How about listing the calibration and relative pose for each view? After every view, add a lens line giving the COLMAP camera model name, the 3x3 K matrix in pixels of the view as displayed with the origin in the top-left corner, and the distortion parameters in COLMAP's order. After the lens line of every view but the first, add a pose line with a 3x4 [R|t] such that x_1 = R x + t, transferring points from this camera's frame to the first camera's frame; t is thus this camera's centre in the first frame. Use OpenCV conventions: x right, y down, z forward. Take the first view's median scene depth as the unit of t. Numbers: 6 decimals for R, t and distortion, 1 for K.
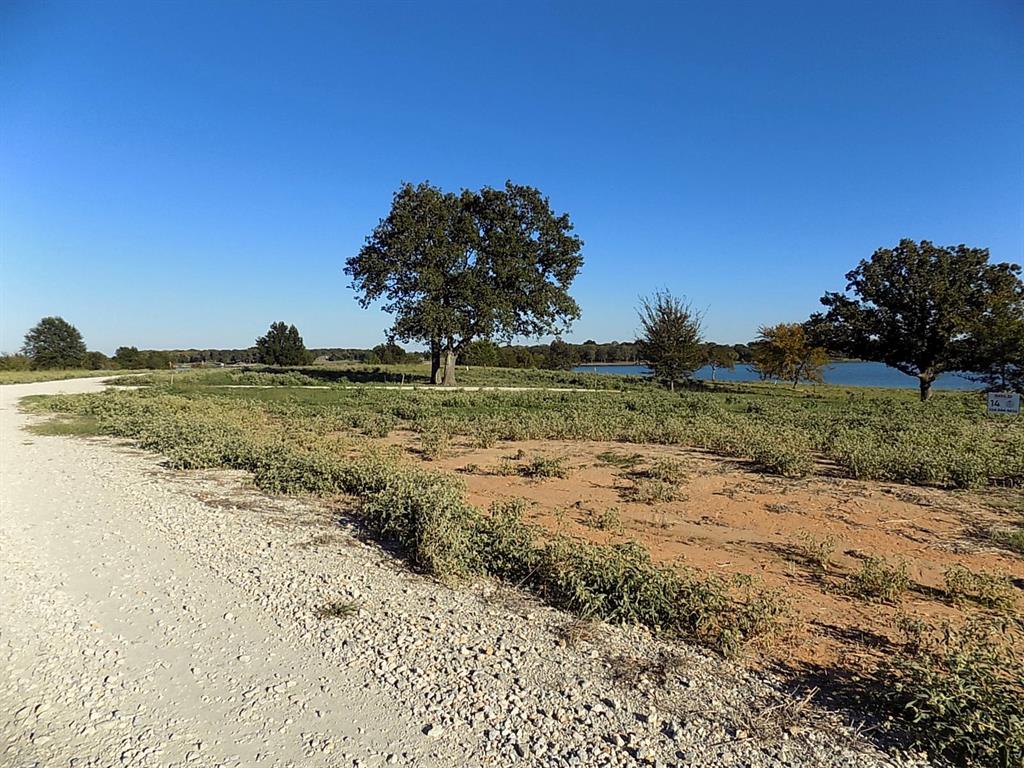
lens RADIAL K [[676.5, 0, 520.3], [0, 676.5, 376.0], [0, 0, 1]] dist [-0.076877, 0.068058]
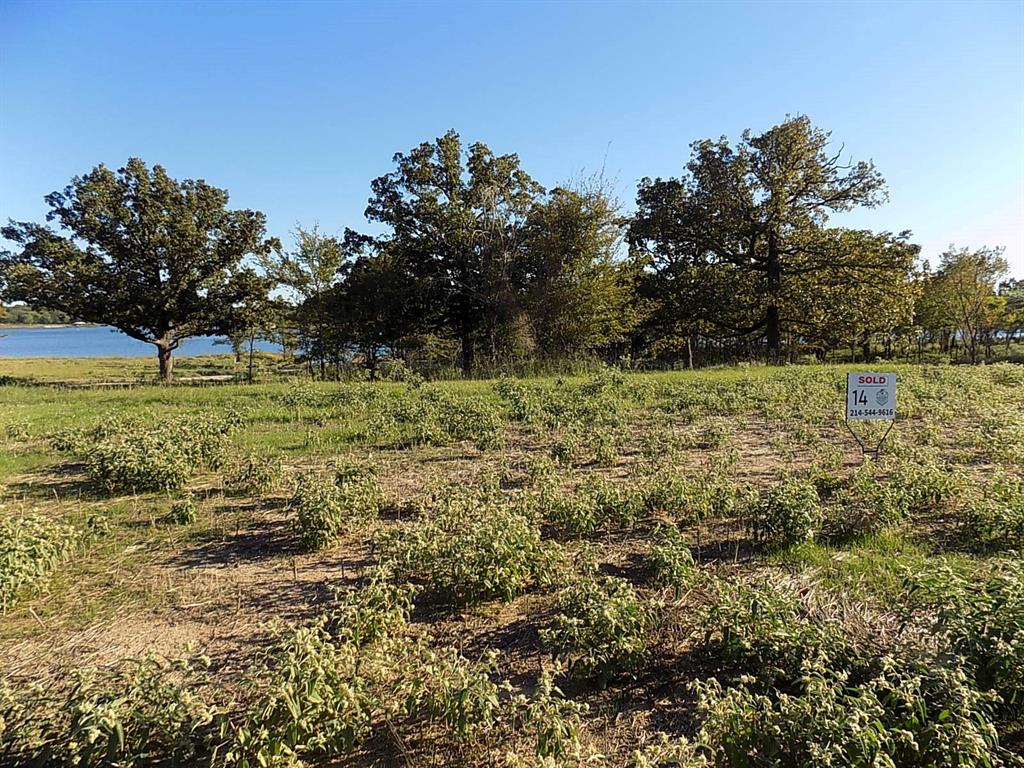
lens RADIAL K [[676.5, 0, 520.9], [0, 676.5, 379.5], [0, 0, 1]] dist [-0.076877, 0.068058]
pose [[0.415476, -0.079240, 0.906146, 0.069217], [0.028534, 0.996843, 0.074089, -0.002520], [-0.909156, -0.004927, 0.416426, 0.299394]]
